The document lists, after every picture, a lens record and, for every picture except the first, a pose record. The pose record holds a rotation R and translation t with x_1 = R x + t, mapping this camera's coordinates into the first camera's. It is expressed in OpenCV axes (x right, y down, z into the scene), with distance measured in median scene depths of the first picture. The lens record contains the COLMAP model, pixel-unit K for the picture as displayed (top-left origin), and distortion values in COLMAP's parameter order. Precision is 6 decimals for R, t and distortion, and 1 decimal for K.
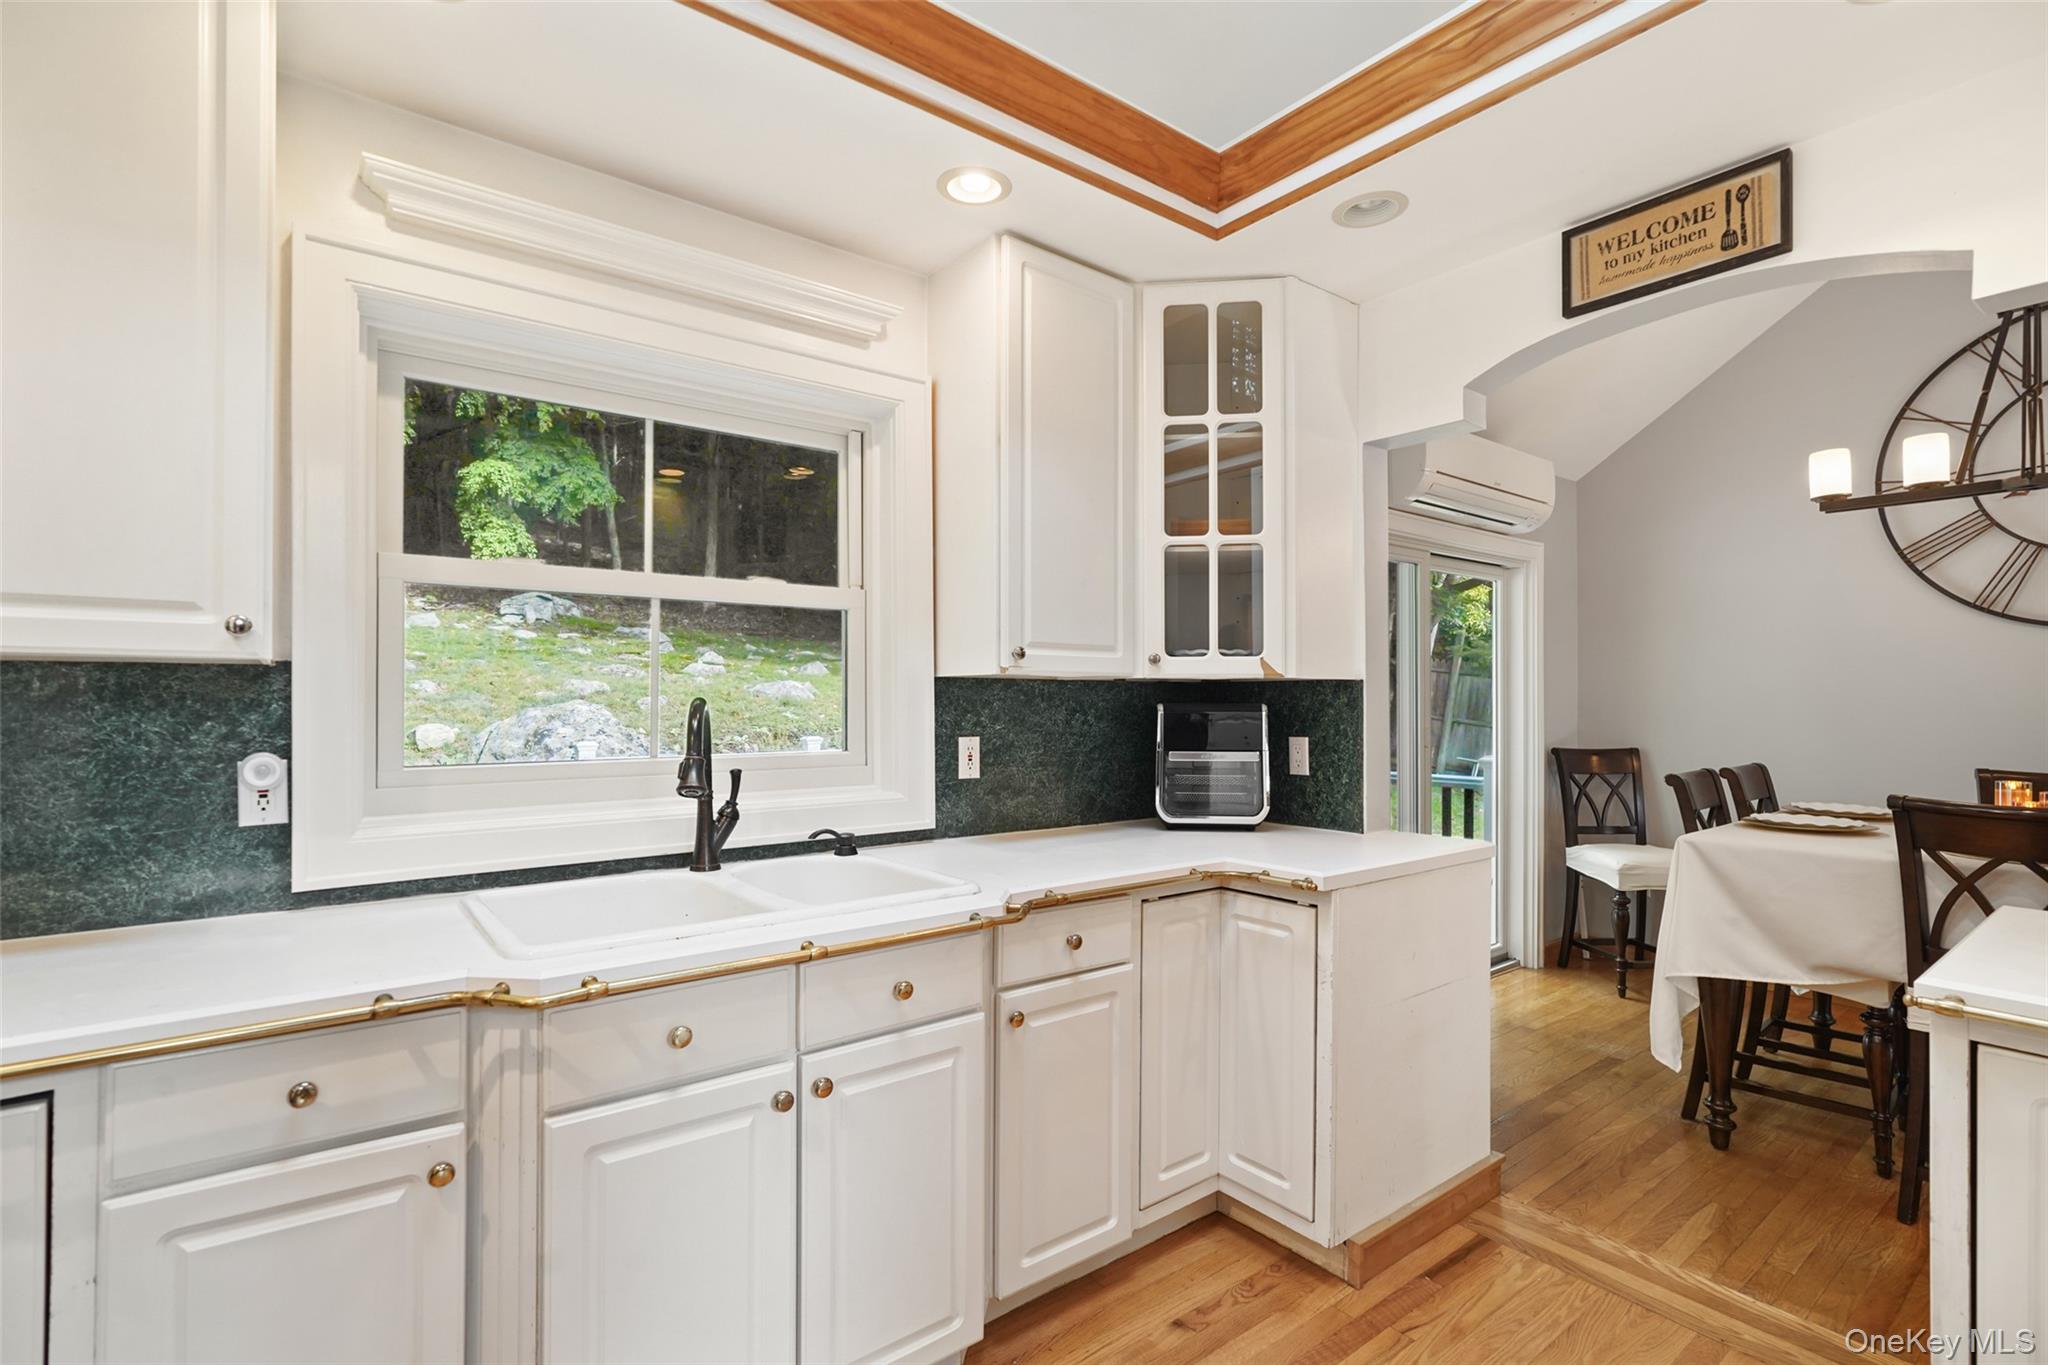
lens RADIAL K [[930.8, 0, 1021.9], [0, 930.8, 688.8], [0, 0, 1]] dist [-0.010286, 0.003005]
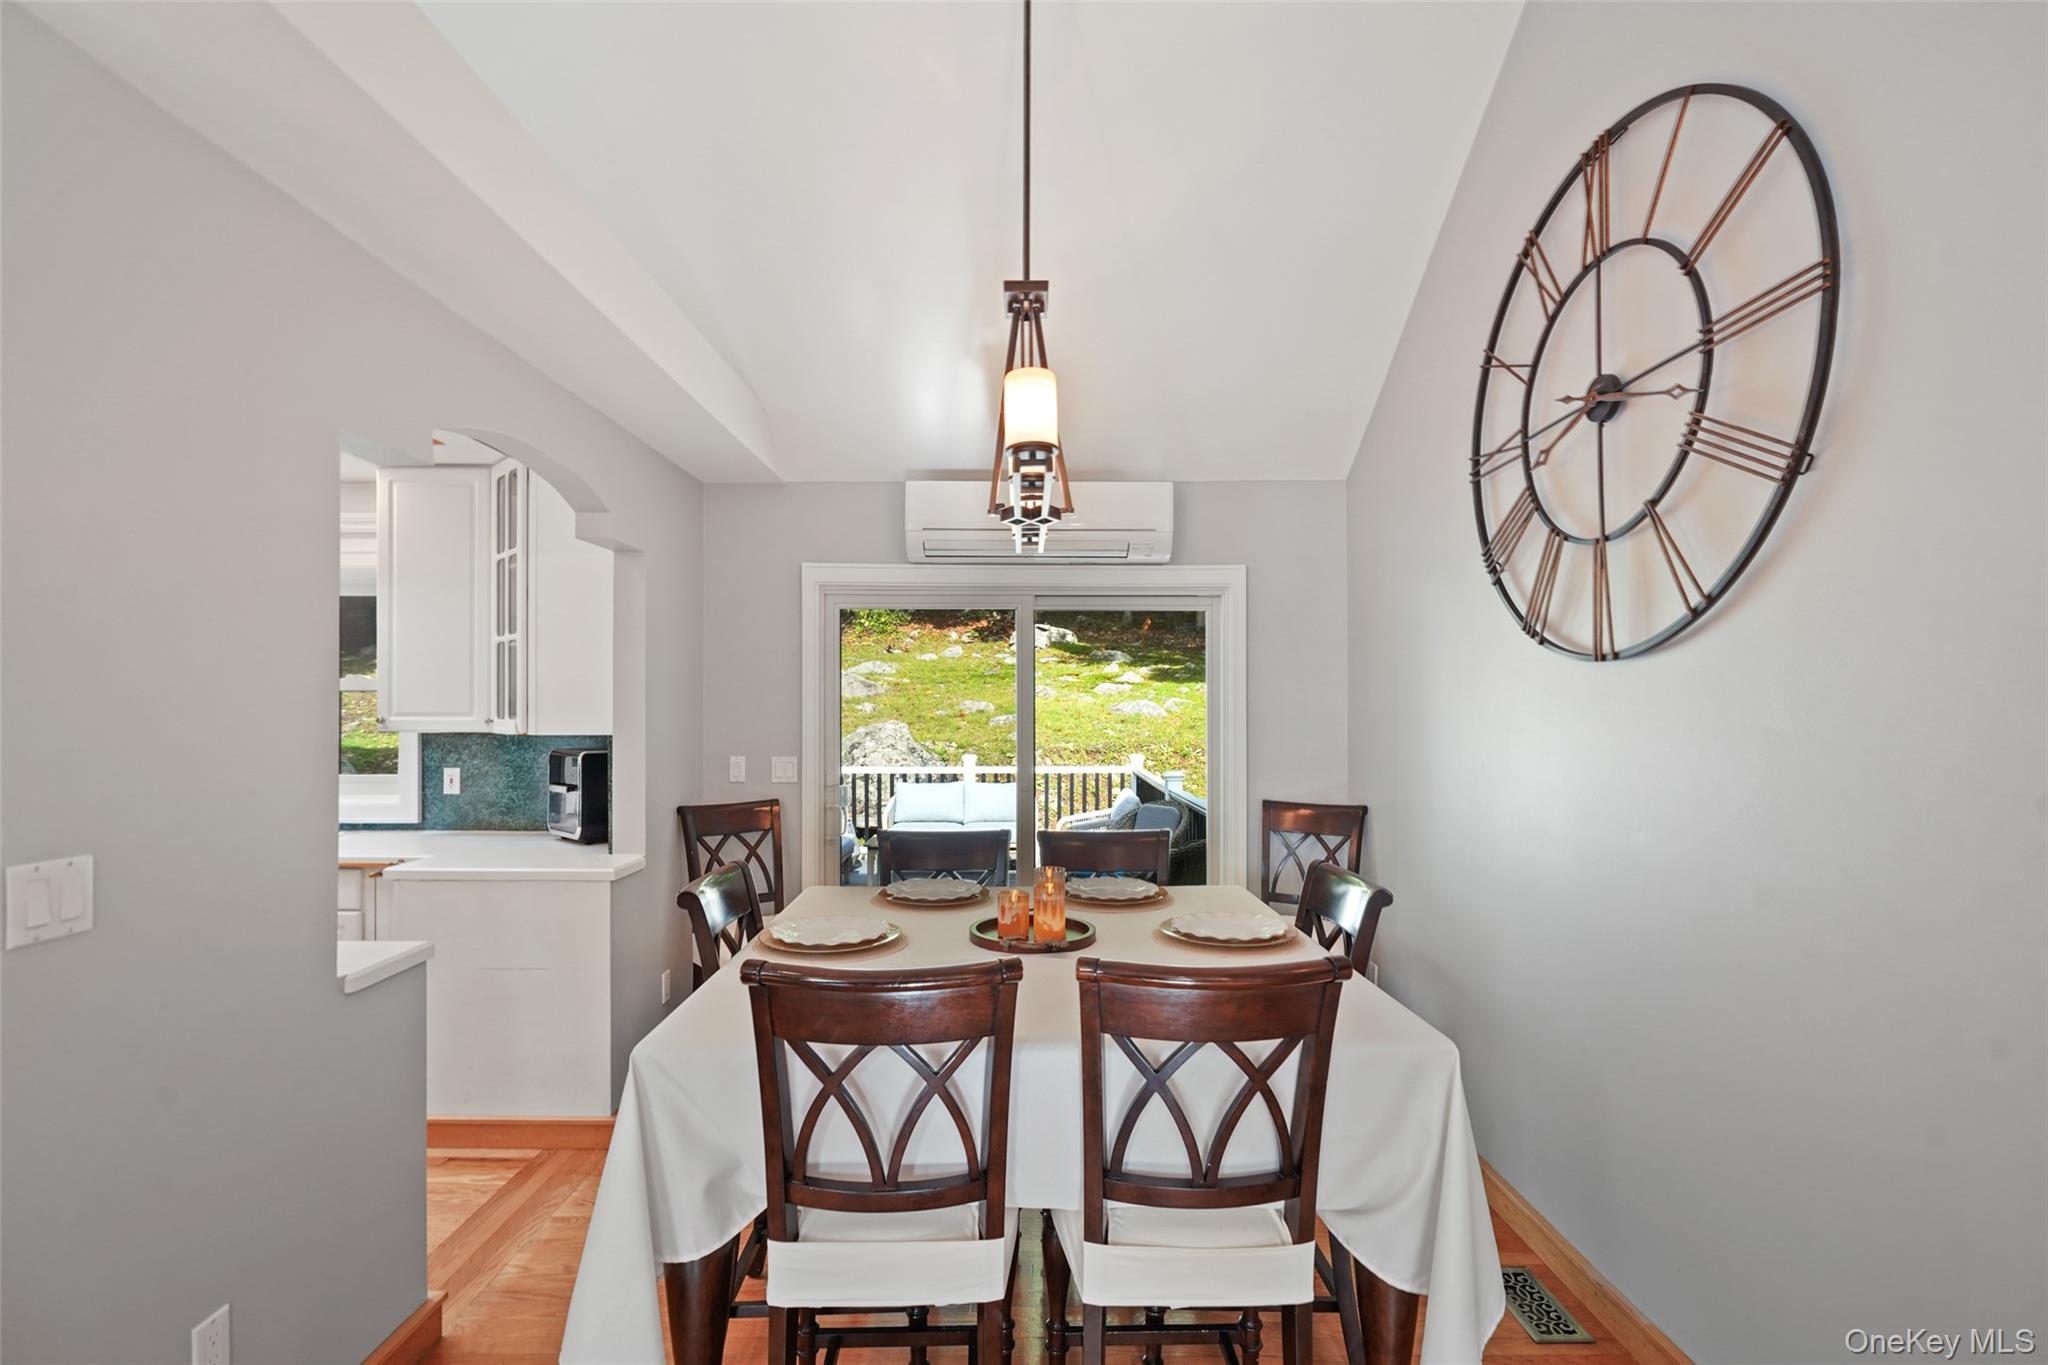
lens RADIAL K [[930.8, 0, 1033.4], [0, 930.8, 695.9], [0, 0, 1]] dist [-0.010286, 0.003005]
pose [[0.799088, -0.010645, -0.601120, 1.669622], [0.006215, 0.999936, -0.009446, -0.049316], [0.601182, 0.003812, 0.799103, 0.327493]]
